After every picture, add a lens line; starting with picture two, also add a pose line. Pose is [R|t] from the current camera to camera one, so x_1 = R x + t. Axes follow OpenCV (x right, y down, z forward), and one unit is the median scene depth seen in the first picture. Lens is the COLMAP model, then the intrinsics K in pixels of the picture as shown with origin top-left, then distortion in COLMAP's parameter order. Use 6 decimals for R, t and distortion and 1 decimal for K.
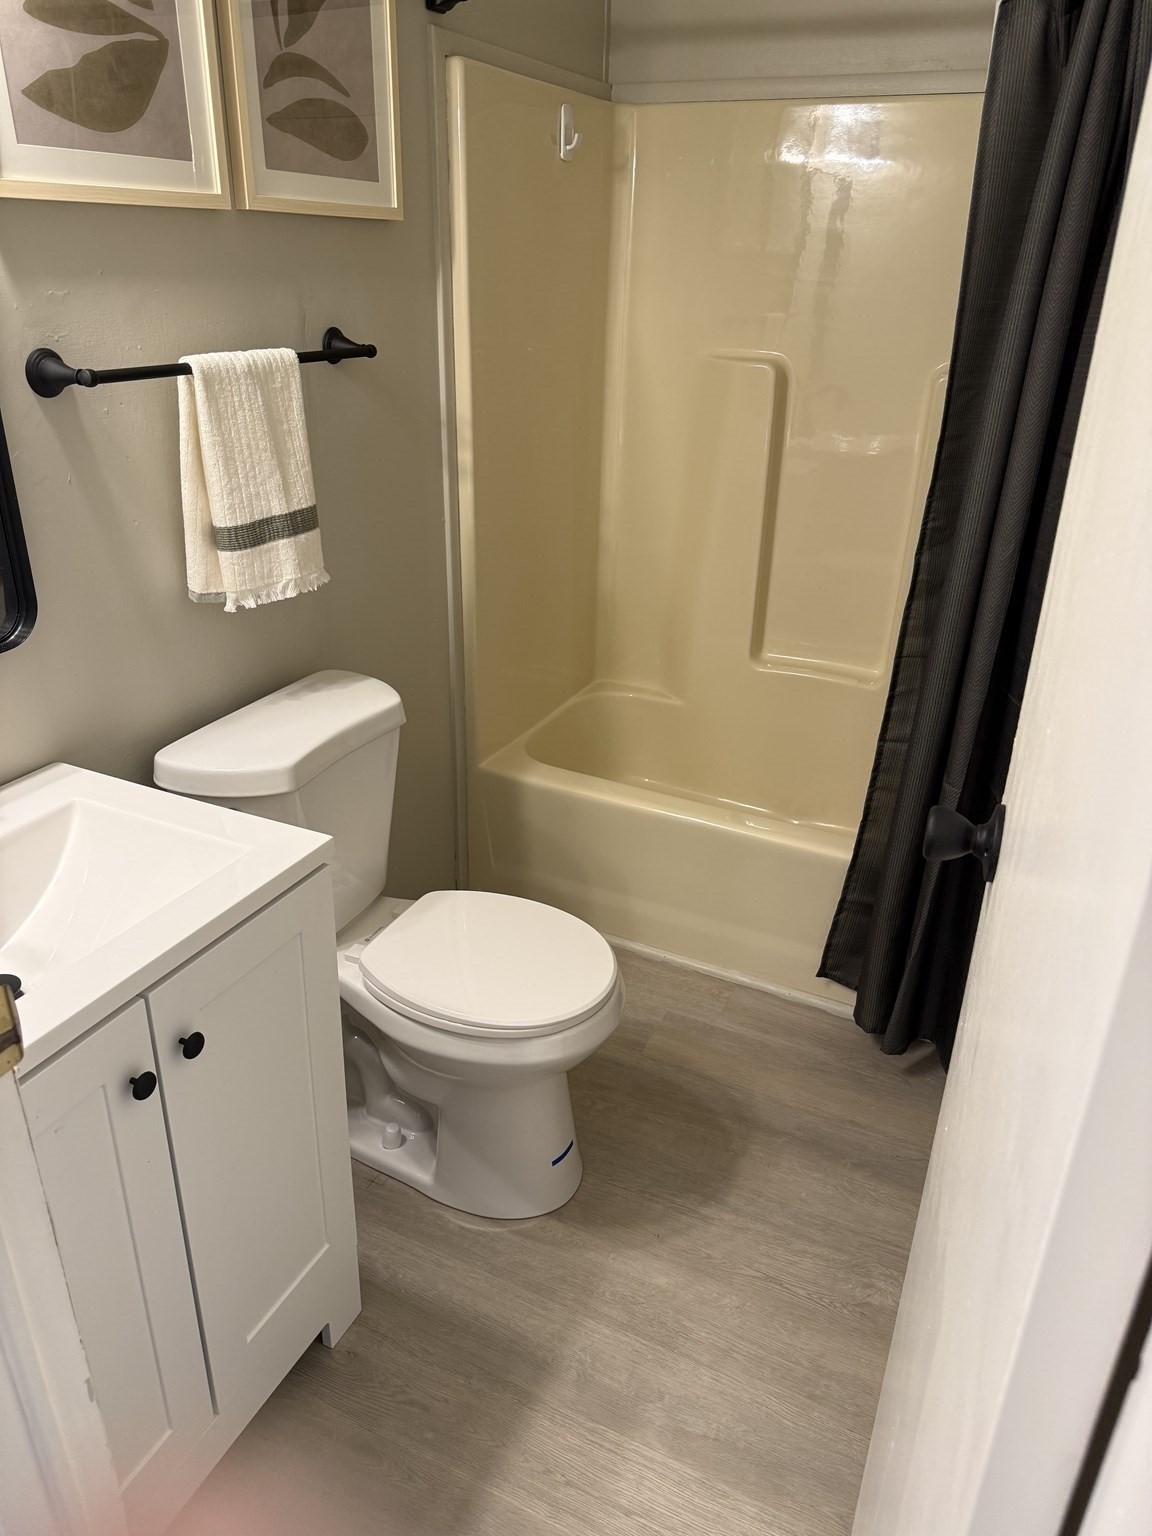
lens RADIAL K [[1092.2, 0, 576.0], [0, 1092.2, 768.0], [0, 0, 1]] dist [0.036171, 0.000990]
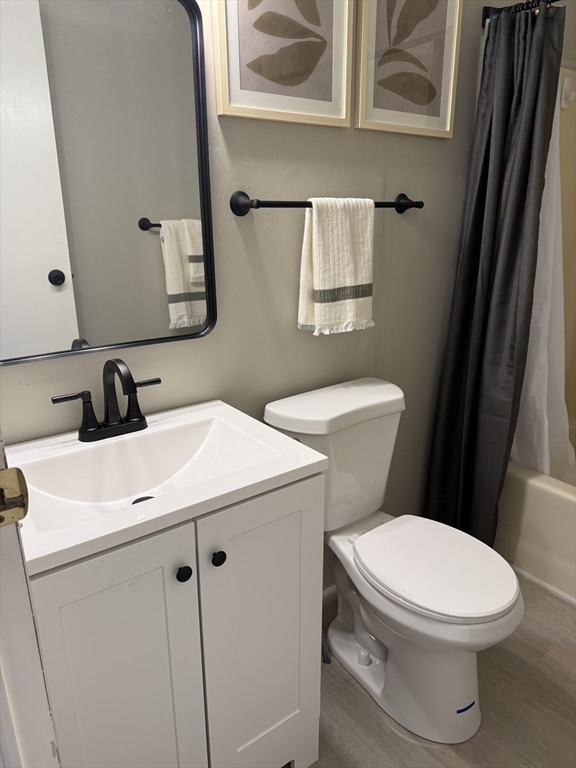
lens RADIAL K [[539.3, 0, 276.0], [0, 539.3, 386.3], [0, 0, 1]] dist [0.076354, -0.102829]
pose [[0.879050, 0.118263, -0.461828, 0.059691], [-0.176501, 0.980638, -0.084837, 0.032212], [0.442853, 0.156089, 0.882903, 0.176681]]
